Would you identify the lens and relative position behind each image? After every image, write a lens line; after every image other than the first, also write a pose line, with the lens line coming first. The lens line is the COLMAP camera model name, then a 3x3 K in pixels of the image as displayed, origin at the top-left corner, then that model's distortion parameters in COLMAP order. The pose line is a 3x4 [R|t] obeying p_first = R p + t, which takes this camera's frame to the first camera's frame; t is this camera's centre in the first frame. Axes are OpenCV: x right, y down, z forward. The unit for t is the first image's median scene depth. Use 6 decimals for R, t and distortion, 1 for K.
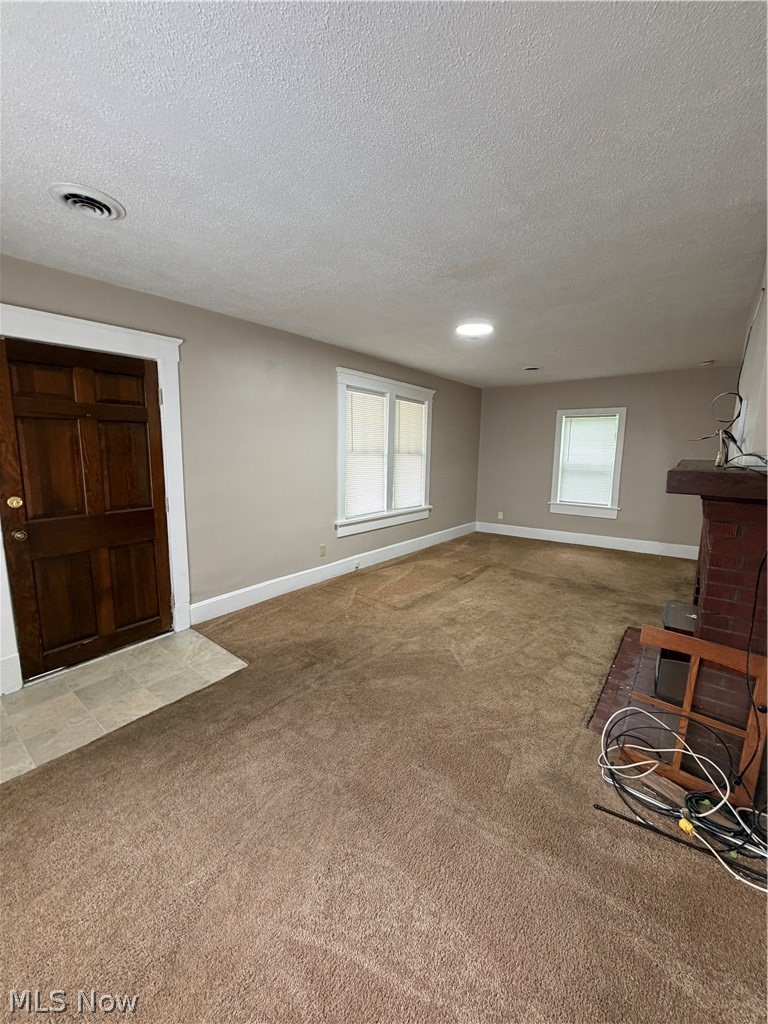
lens RADIAL K [[406.8, 0, 382.1], [0, 406.8, 509.3], [0, 0, 1]] dist [0.000954, 0.000672]
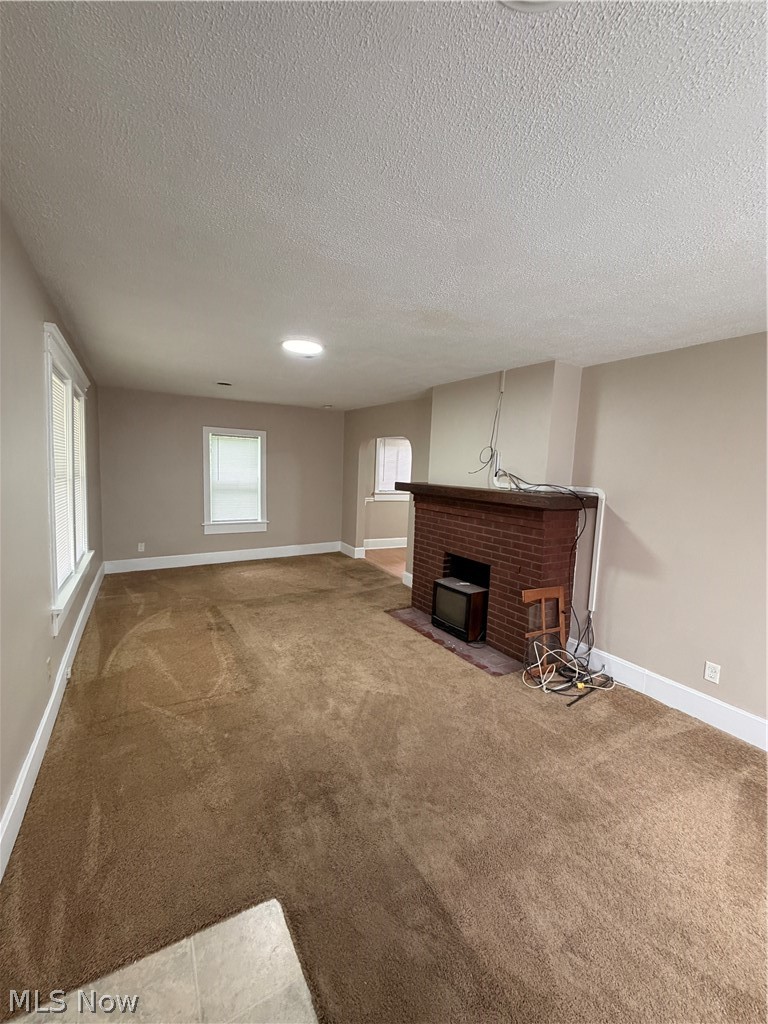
lens RADIAL K [[406.8, 0, 382.1], [0, 406.8, 515.3], [0, 0, 1]] dist [0.000954, 0.000672]
pose [[0.359532, -0.105450, 0.927155, -0.469802], [0.108905, 0.991546, 0.070543, -0.088279], [-0.926756, 0.075610, 0.367977, 0.415547]]
